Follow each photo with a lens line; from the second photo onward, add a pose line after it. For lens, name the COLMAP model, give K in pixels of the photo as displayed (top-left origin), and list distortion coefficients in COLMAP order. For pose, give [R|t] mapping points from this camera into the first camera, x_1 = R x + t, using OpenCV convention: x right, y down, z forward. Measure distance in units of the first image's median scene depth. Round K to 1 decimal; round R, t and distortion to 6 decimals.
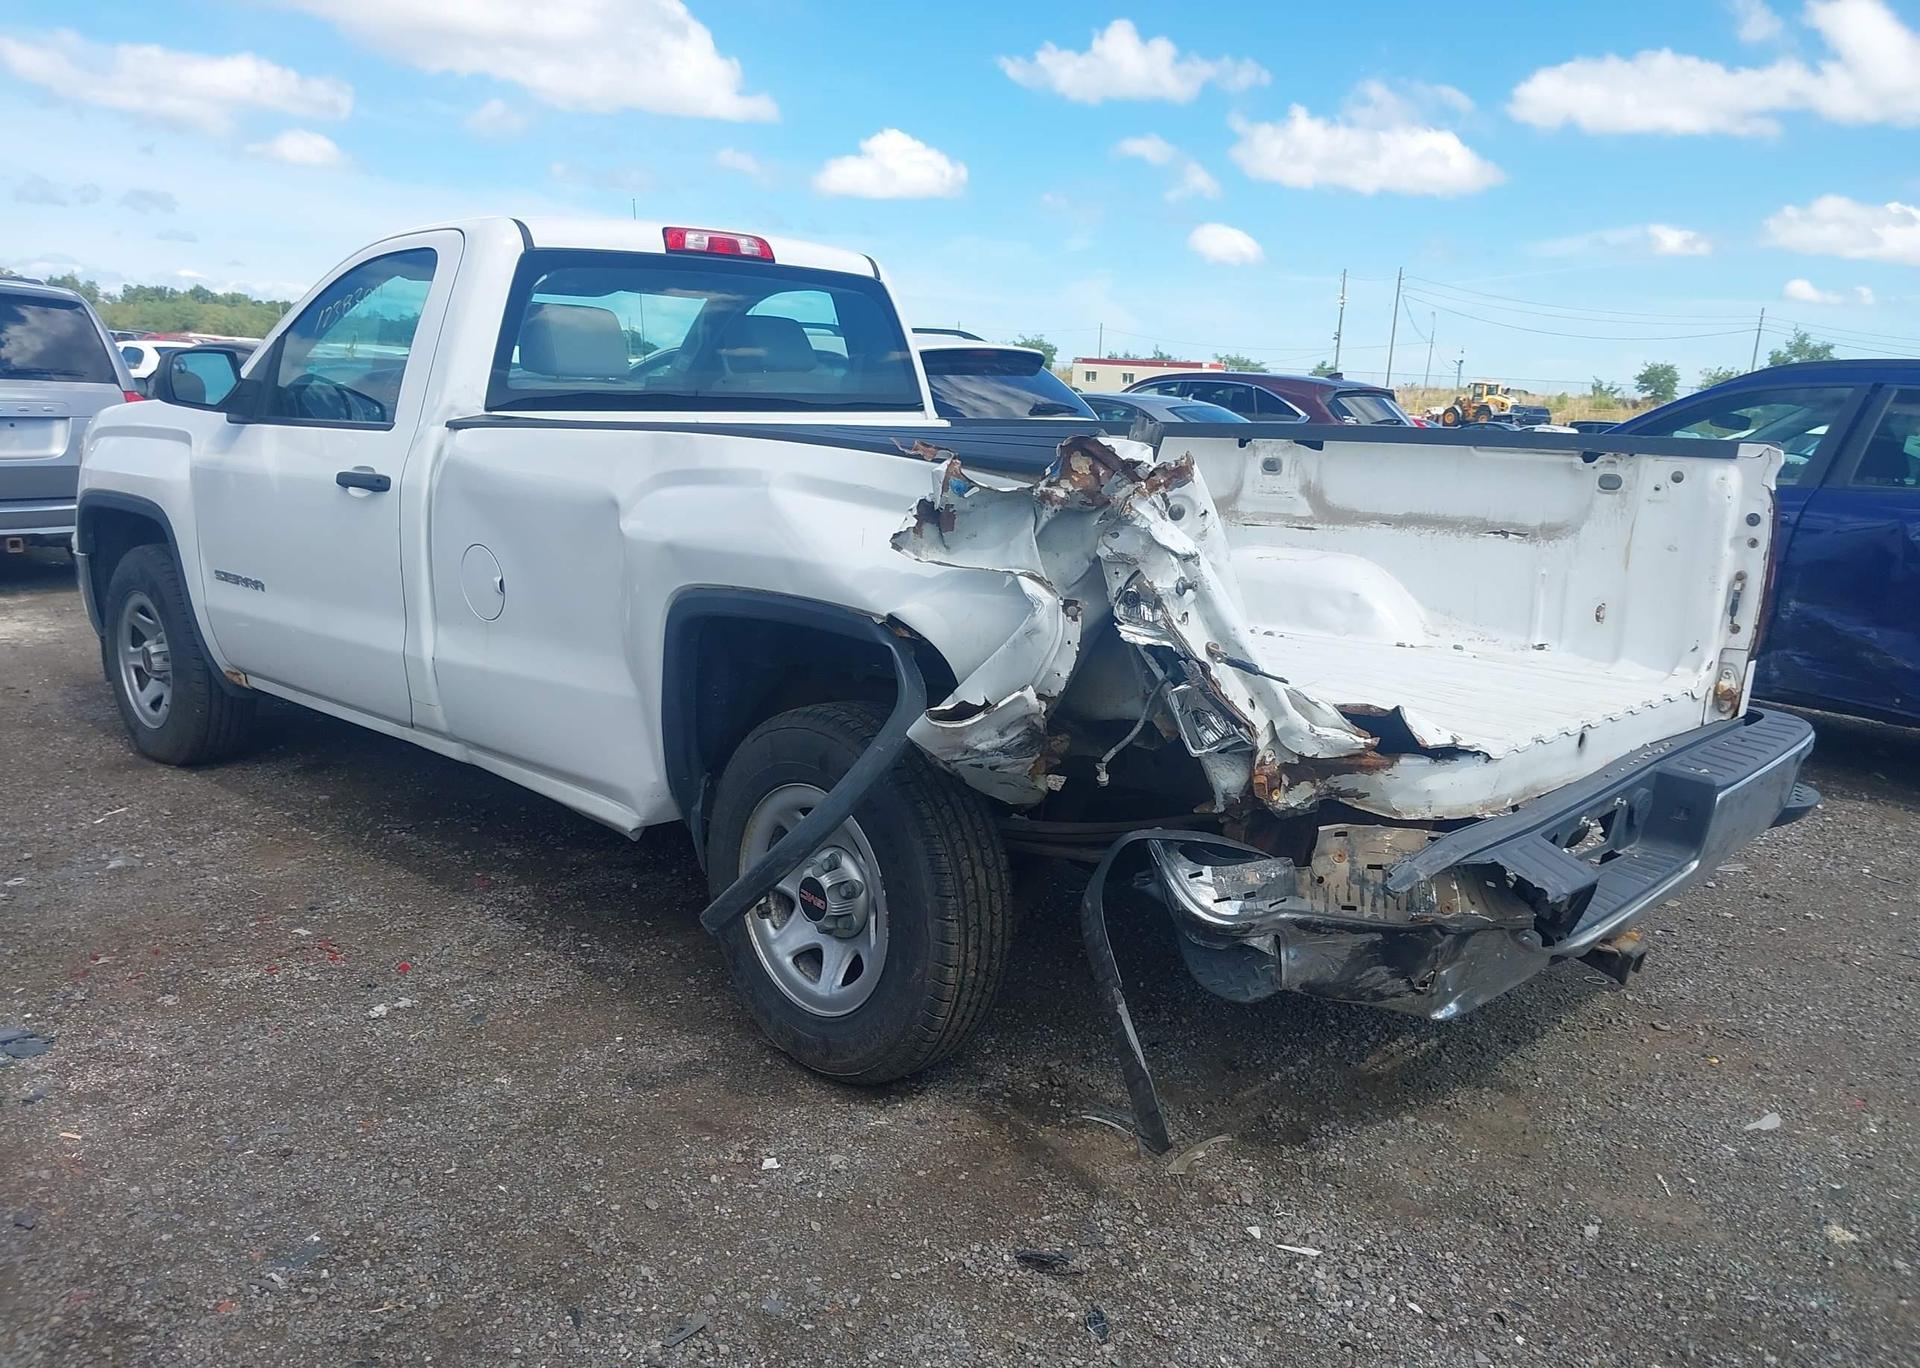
lens RADIAL K [[1525.6, 0, 934.9], [0, 1525.6, 681.9], [0, 0, 1]] dist [0.013840, -0.000915]
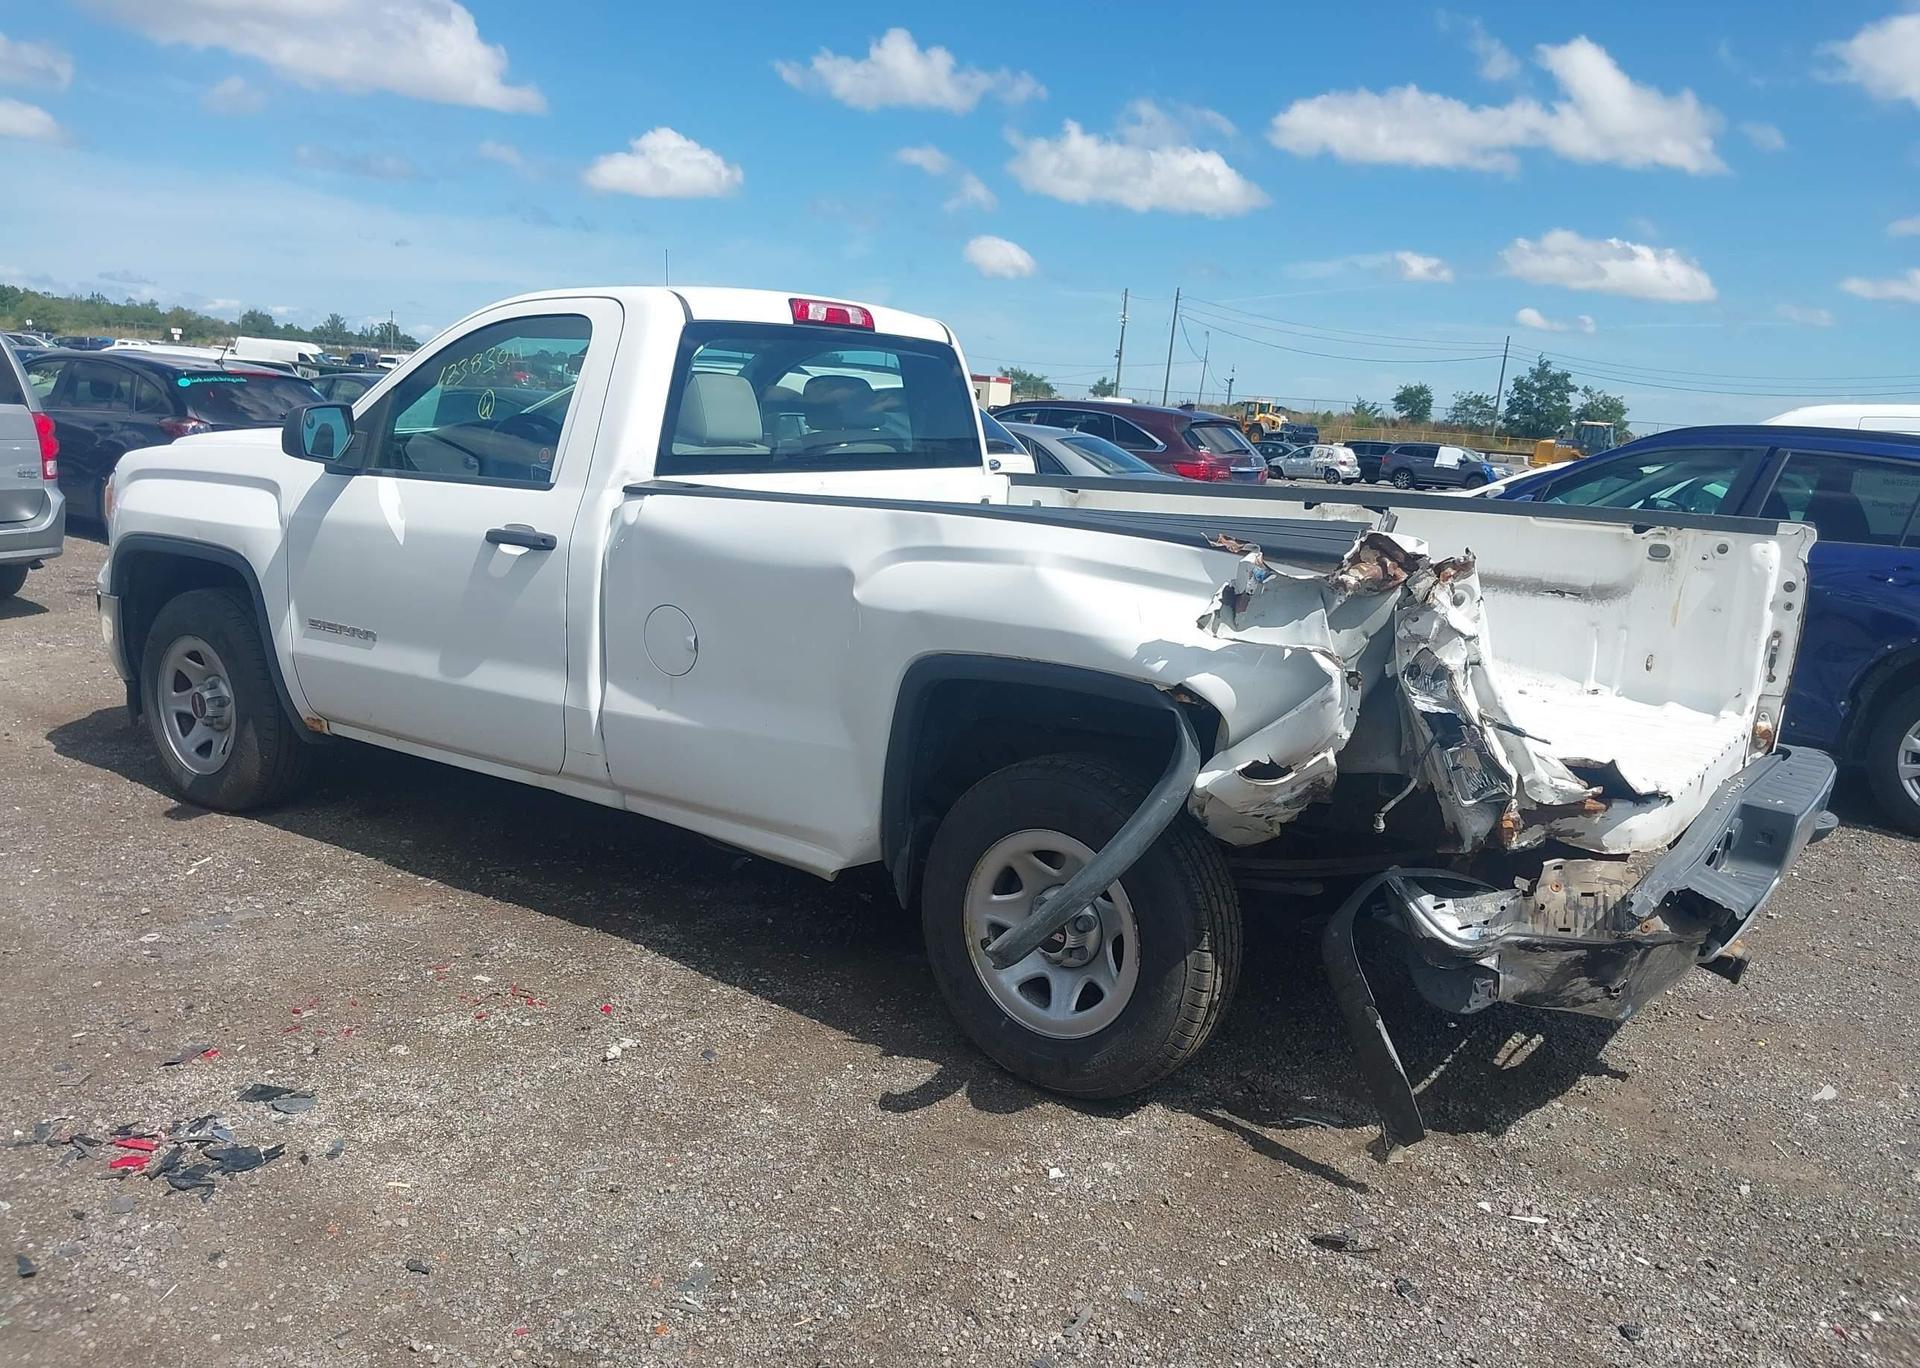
lens RADIAL K [[1530.2, 0, 931.9], [0, 1530.2, 709.2], [0, 0, 1]] dist [0.050518, -0.081784]
pose [[0.989292, -0.010379, 0.145577, -0.286694], [0.008613, 0.999882, 0.012757, -0.031407], [-0.145692, -0.011367, 0.989265, -0.078923]]
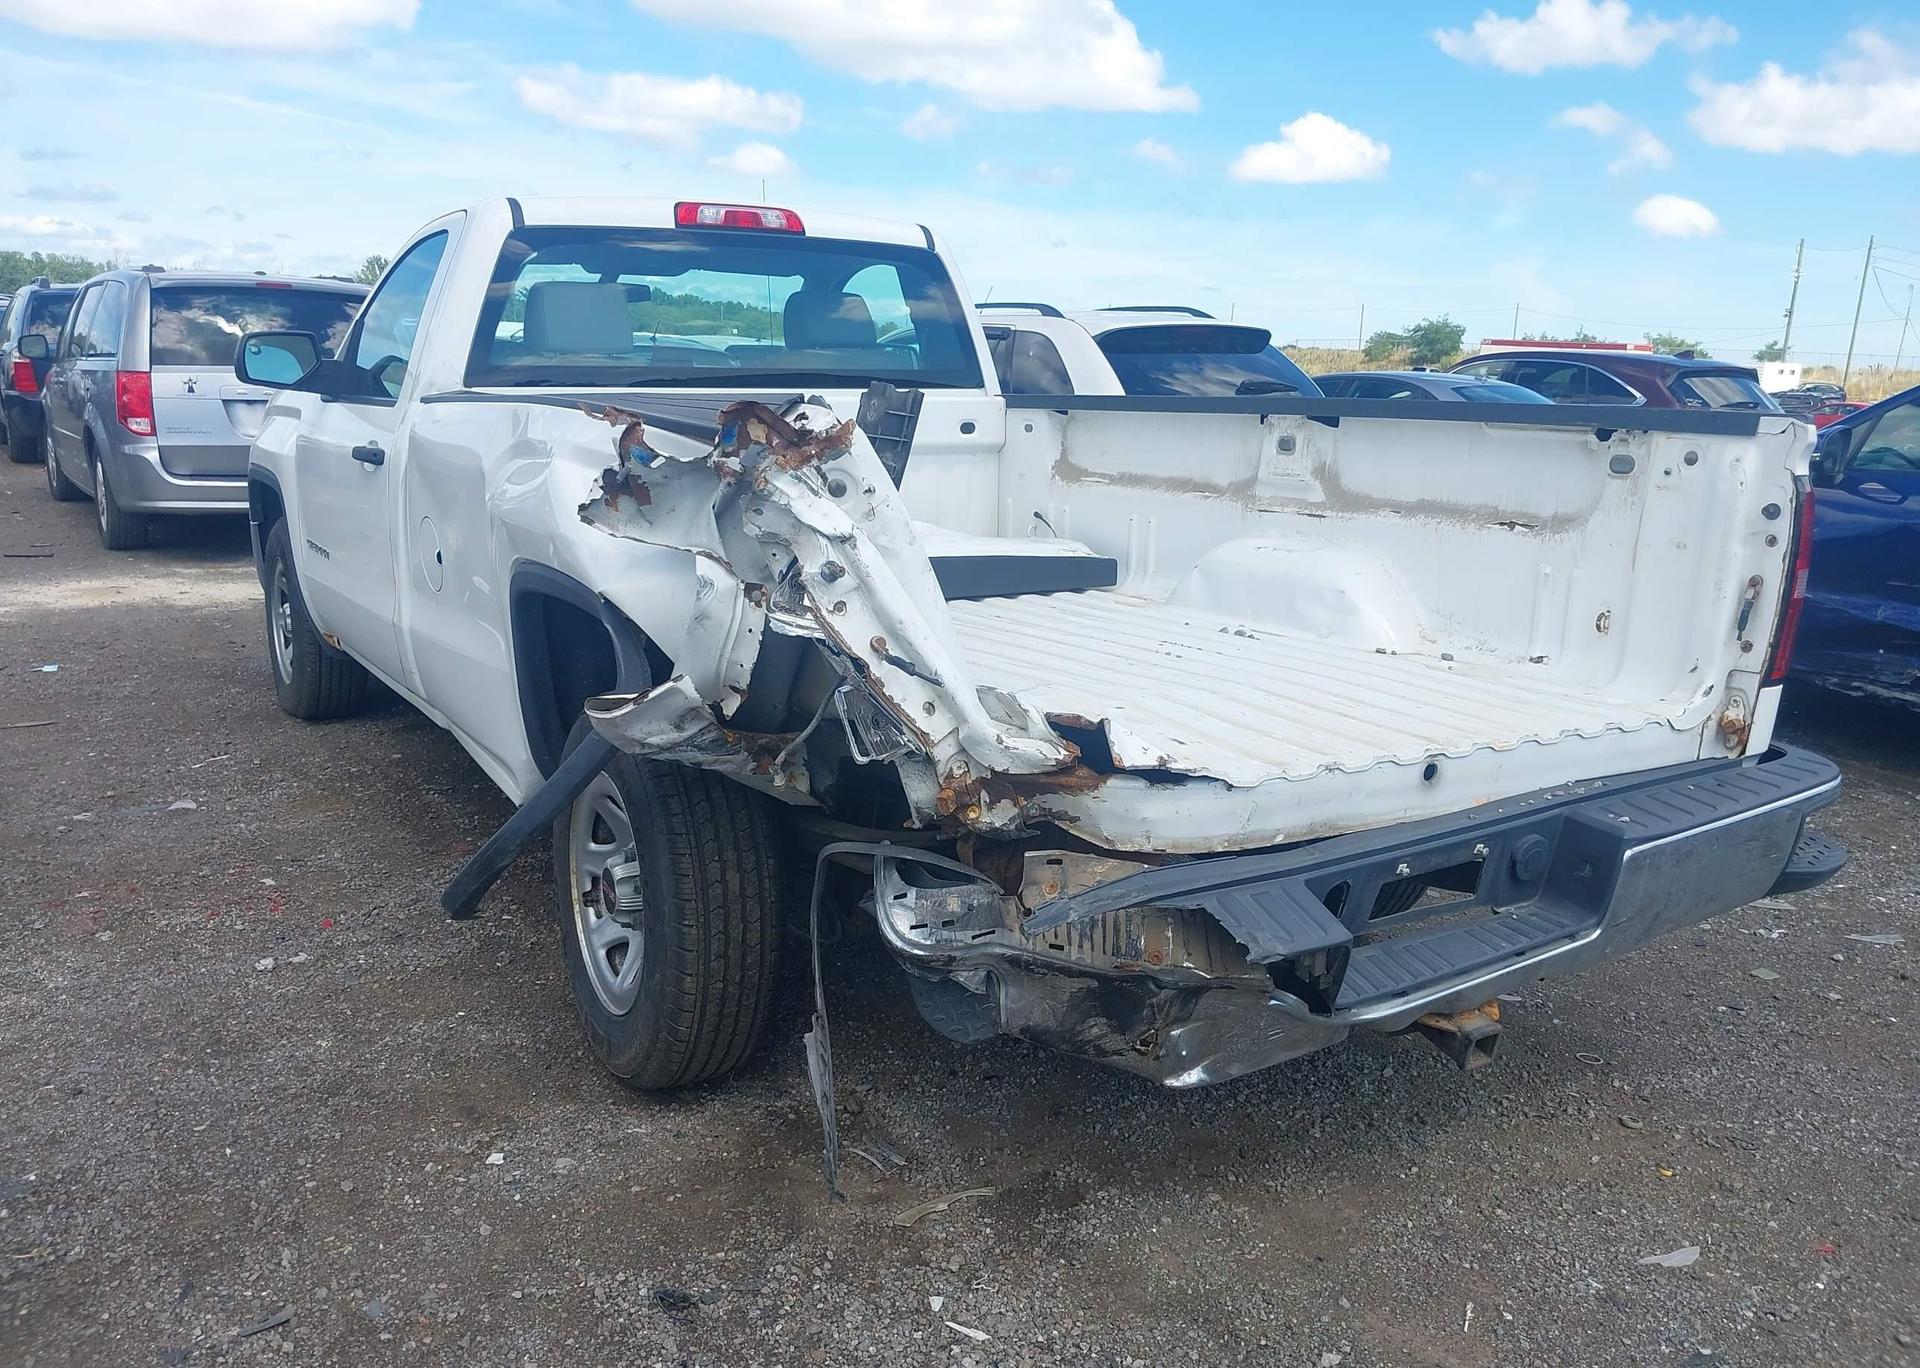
lens RADIAL K [[1498.1, 0, 960.0], [0, 1498.1, 684.0], [0, 0, 1]] dist [0.013418, -0.001835]
pose [[0.967744, 0.043823, -0.248096, 0.312402], [-0.040956, 0.999021, 0.016708, -0.010193], [0.248585, -0.006008, 0.968591, 0.119994]]
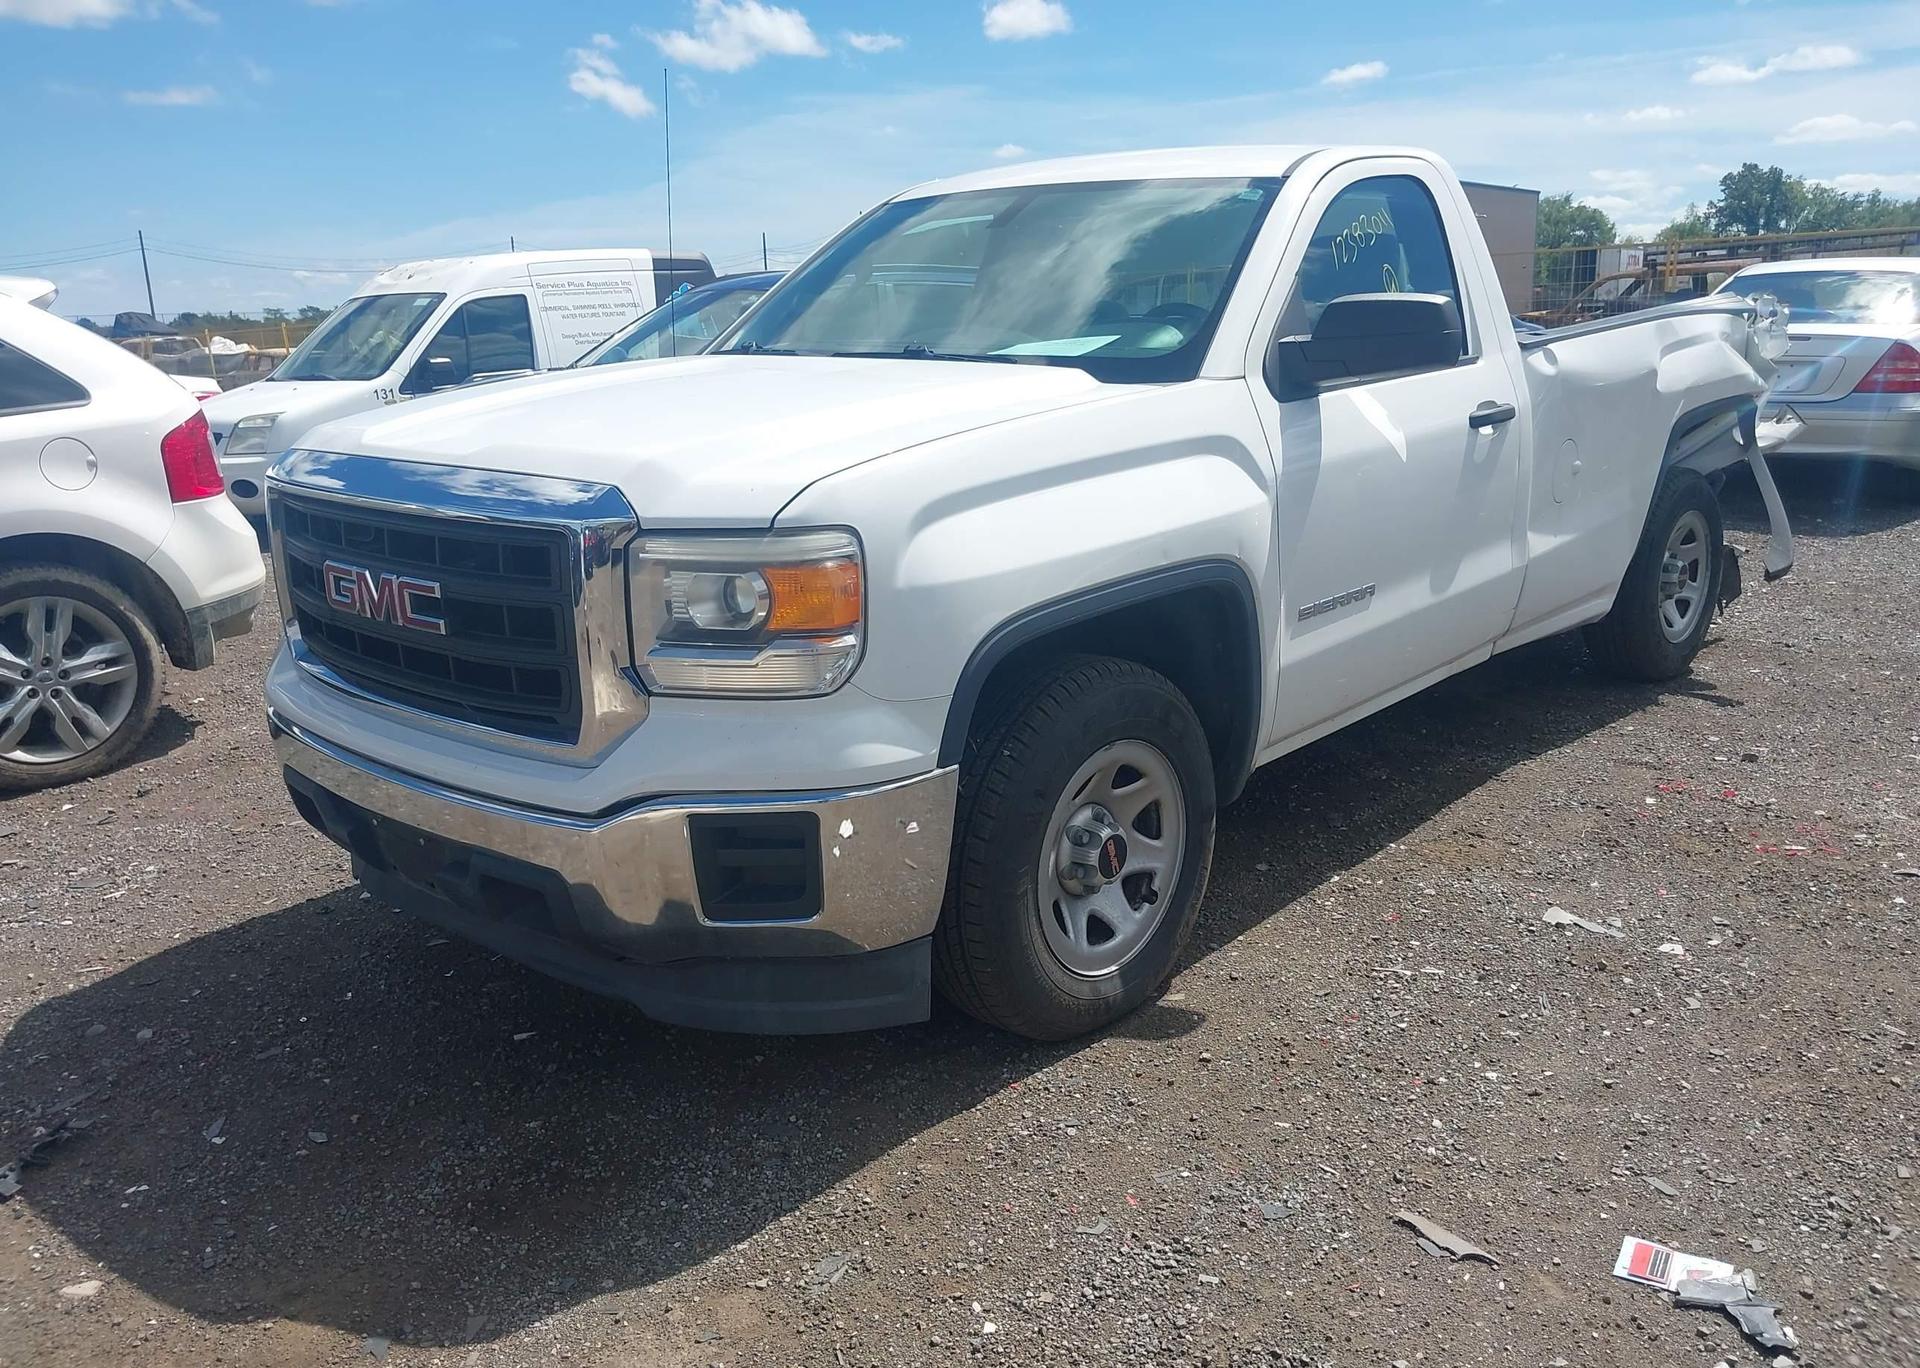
lens RADIAL K [[1559.0, 0, 979.6], [0, 1559.0, 667.1], [0, 0, 1]] dist [0.014062, -0.009246]
pose [[-0.031710, -0.269514, 0.962474, -1.578912], [0.227682, 0.935693, 0.269516, -0.374654], [-0.973219, 0.227684, 0.031693, 1.516634]]
